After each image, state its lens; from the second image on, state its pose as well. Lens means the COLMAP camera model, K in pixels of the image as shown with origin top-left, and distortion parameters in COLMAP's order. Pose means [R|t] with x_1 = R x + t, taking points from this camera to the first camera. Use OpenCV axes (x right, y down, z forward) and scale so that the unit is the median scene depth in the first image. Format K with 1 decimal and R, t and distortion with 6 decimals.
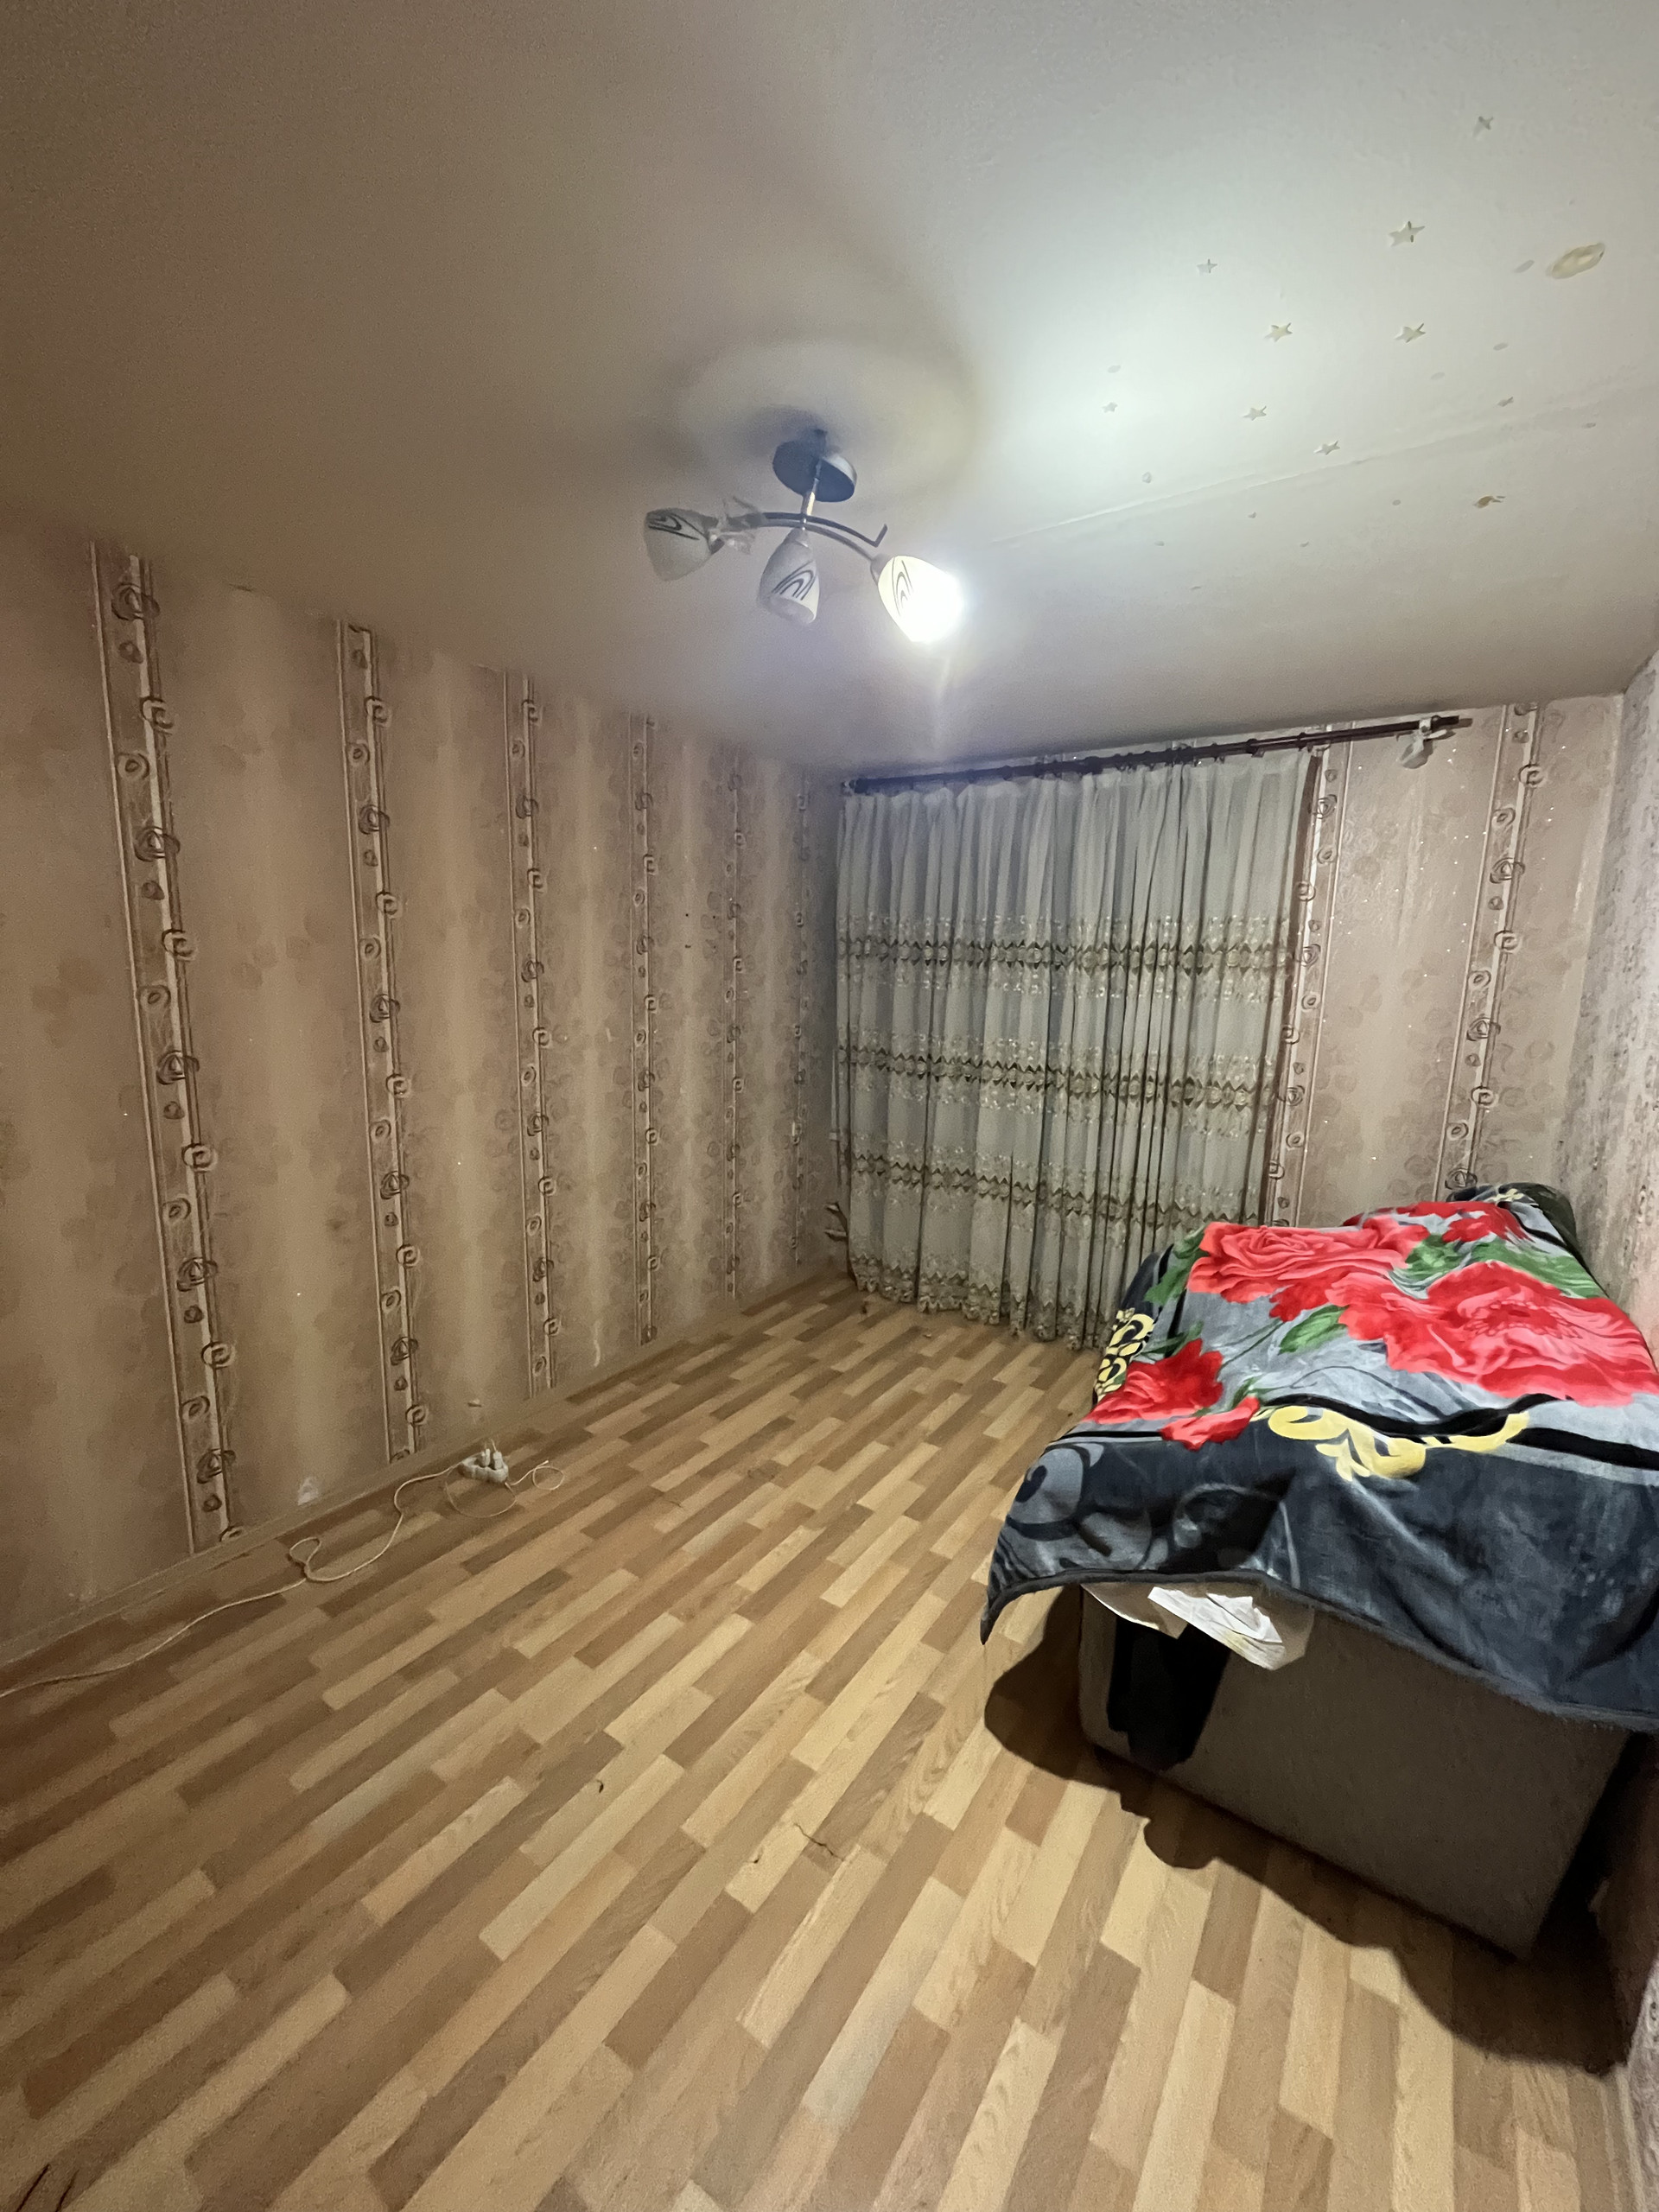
lens RADIAL K [[887.1, 0, 826.6], [0, 887.1, 1115.7], [0, 0, 1]] dist [-0.000784, 0.000025]
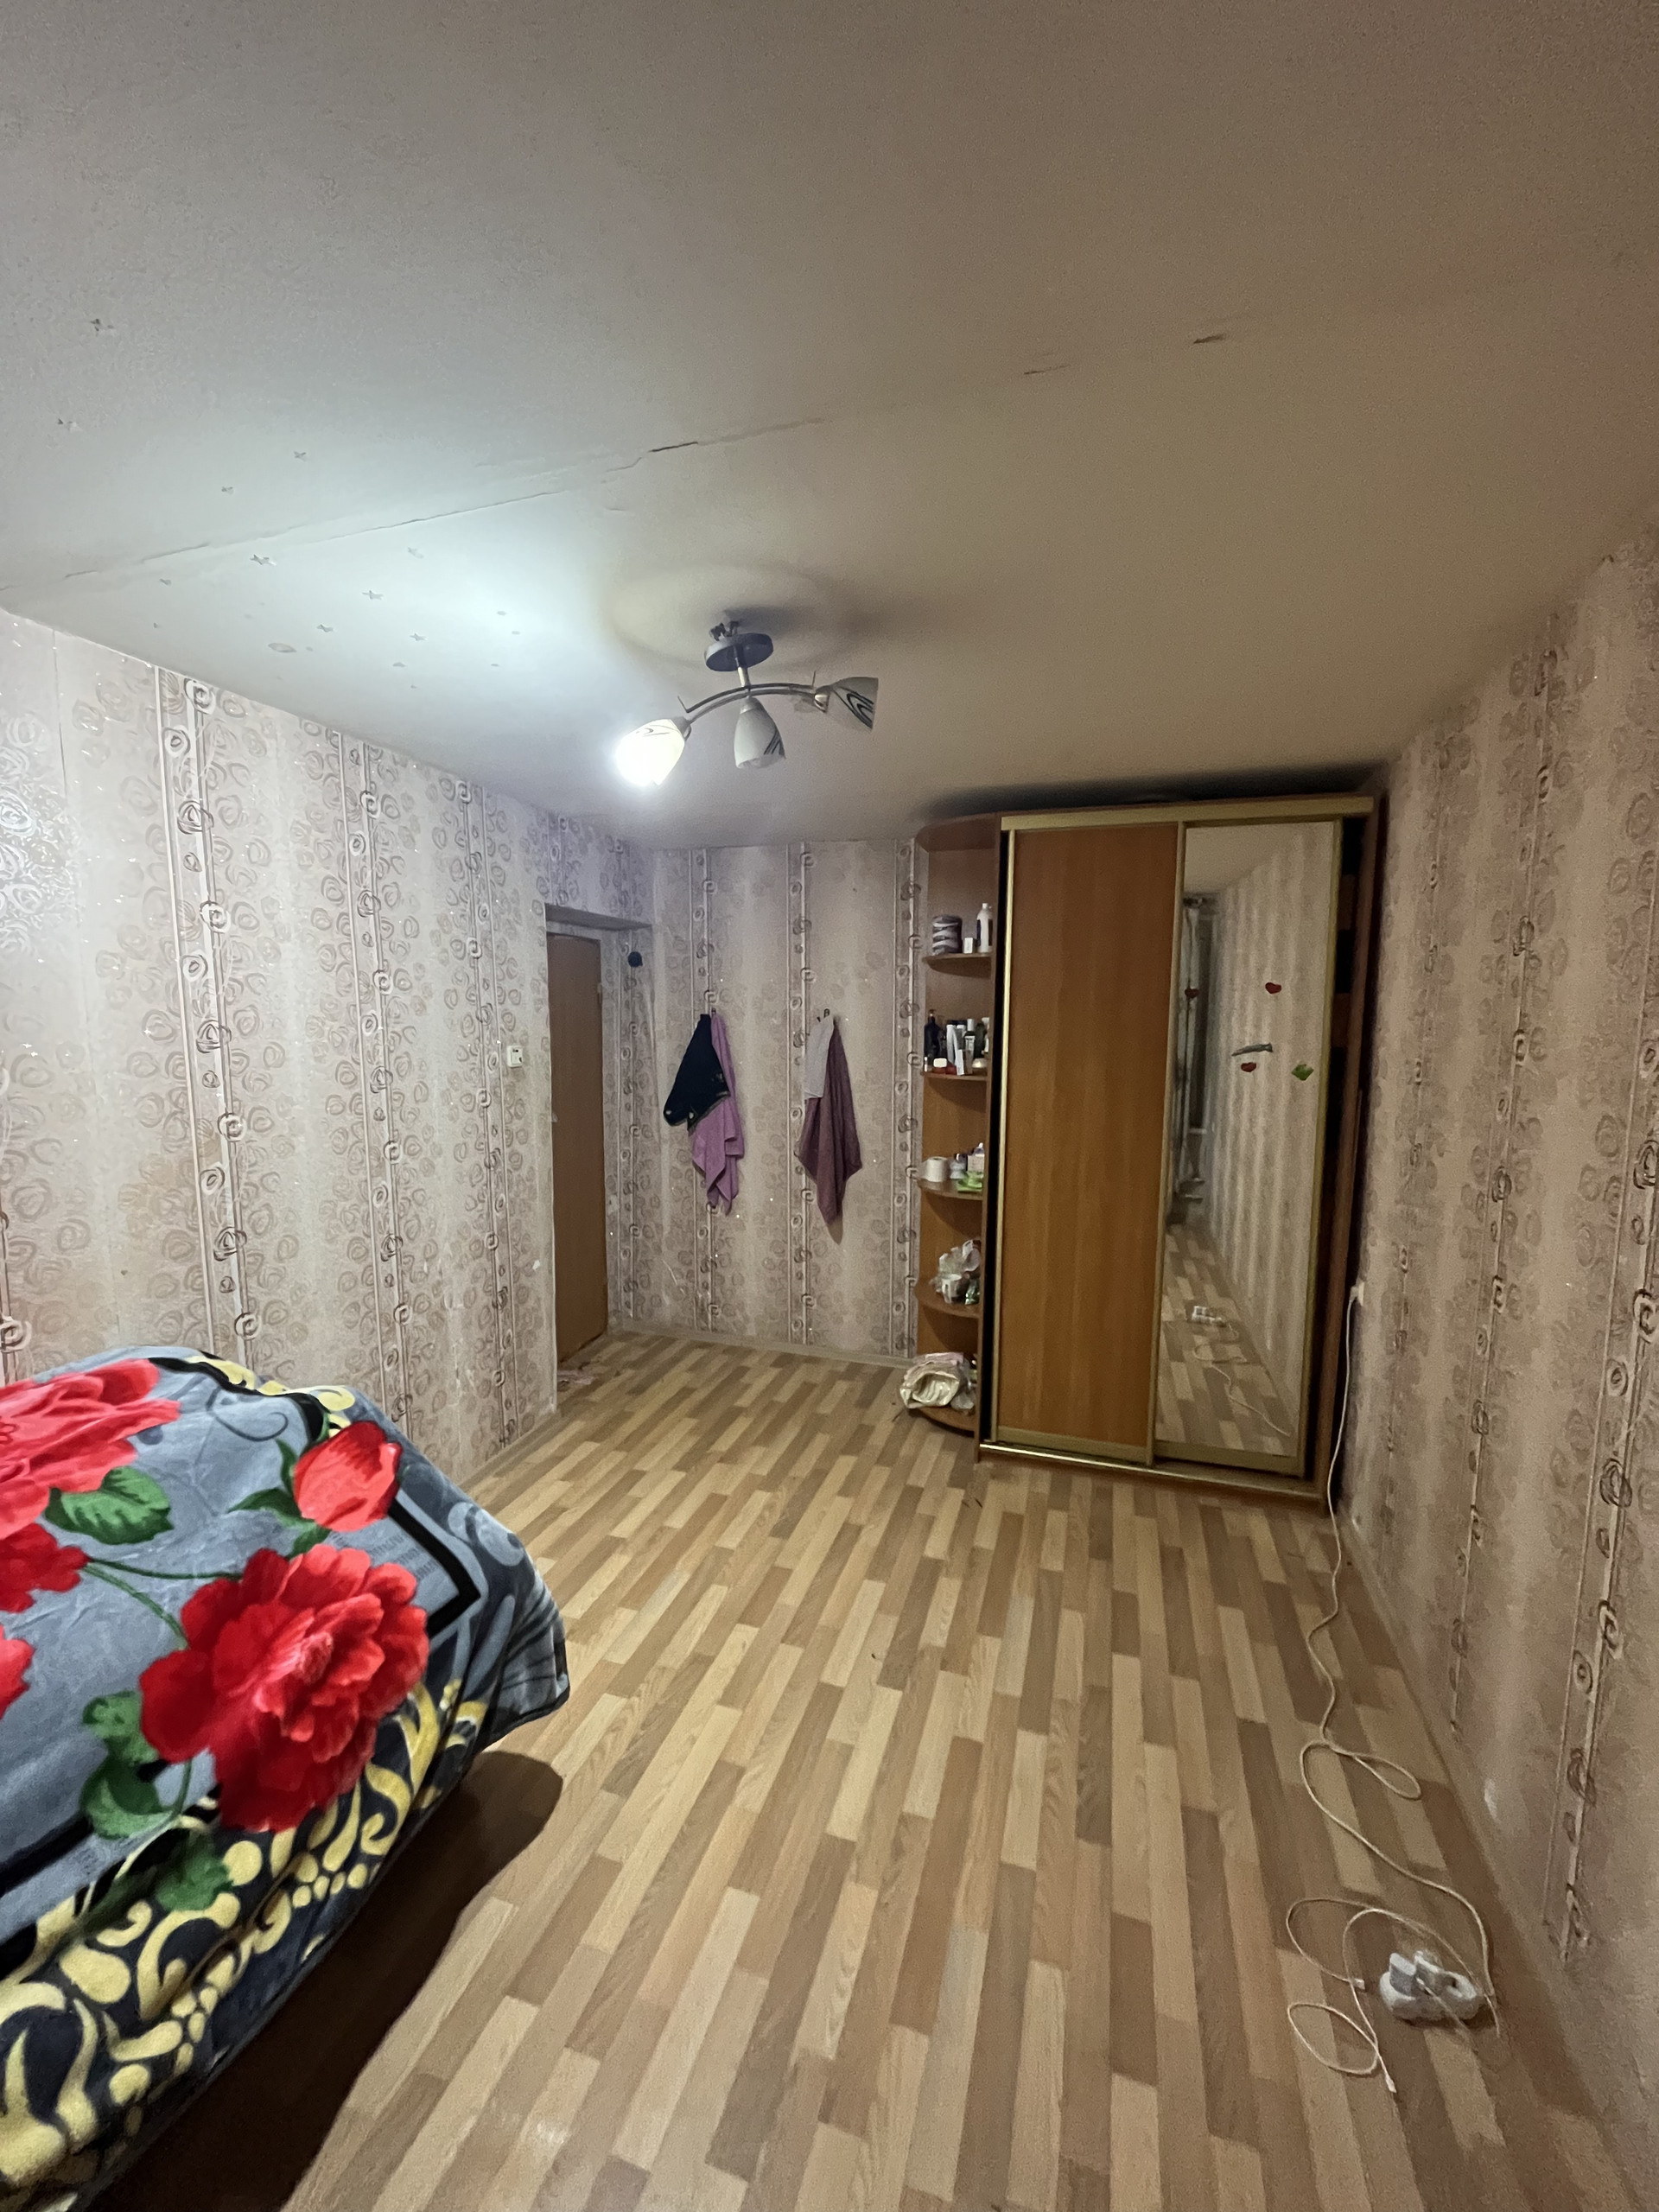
lens RADIAL K [[887.1, 0, 828.9], [0, 887.1, 1111.2], [0, 0, 1]] dist [-0.000784, 0.000025]
pose [[-0.956003, 0.004506, -0.293321, 0.177028], [-0.074121, 0.963730, 0.256380, -0.333889], [0.283838, 0.266841, -0.920995, 1.776824]]
